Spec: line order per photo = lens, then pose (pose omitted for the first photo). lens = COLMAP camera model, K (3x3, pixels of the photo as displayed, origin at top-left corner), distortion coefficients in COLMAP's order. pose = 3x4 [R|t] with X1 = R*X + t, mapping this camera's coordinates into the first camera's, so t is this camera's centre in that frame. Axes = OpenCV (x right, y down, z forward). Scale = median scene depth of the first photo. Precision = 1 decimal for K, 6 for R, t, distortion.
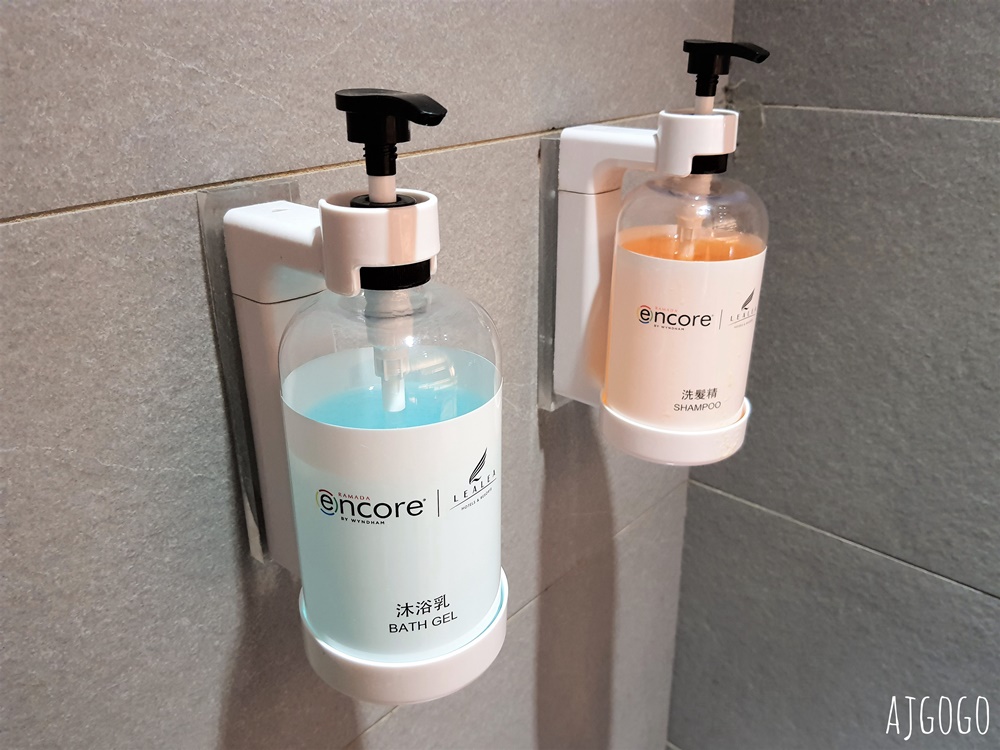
lens RADIAL K [[808.0, 0, 500.0], [0, 808.0, 375.0], [0, 0, 1]] dist [0.001214, 0.000476]
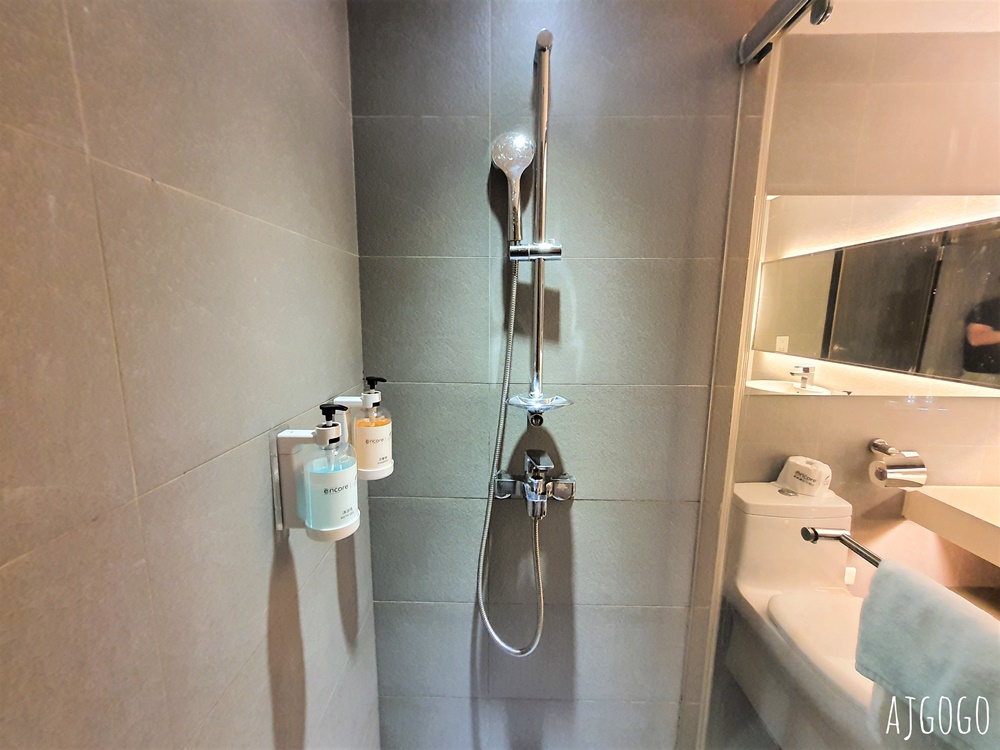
lens RADIAL K [[396.7, 0, 500.0], [0, 396.7, 375.0], [0, 0, 1]] dist [-0.000901, 0.002740]
pose [[0.758399, -0.083988, 0.646357, -0.602352], [0.240047, 0.957952, -0.157181, 0.082531], [-0.605977, 0.274362, 0.746671, -1.041086]]
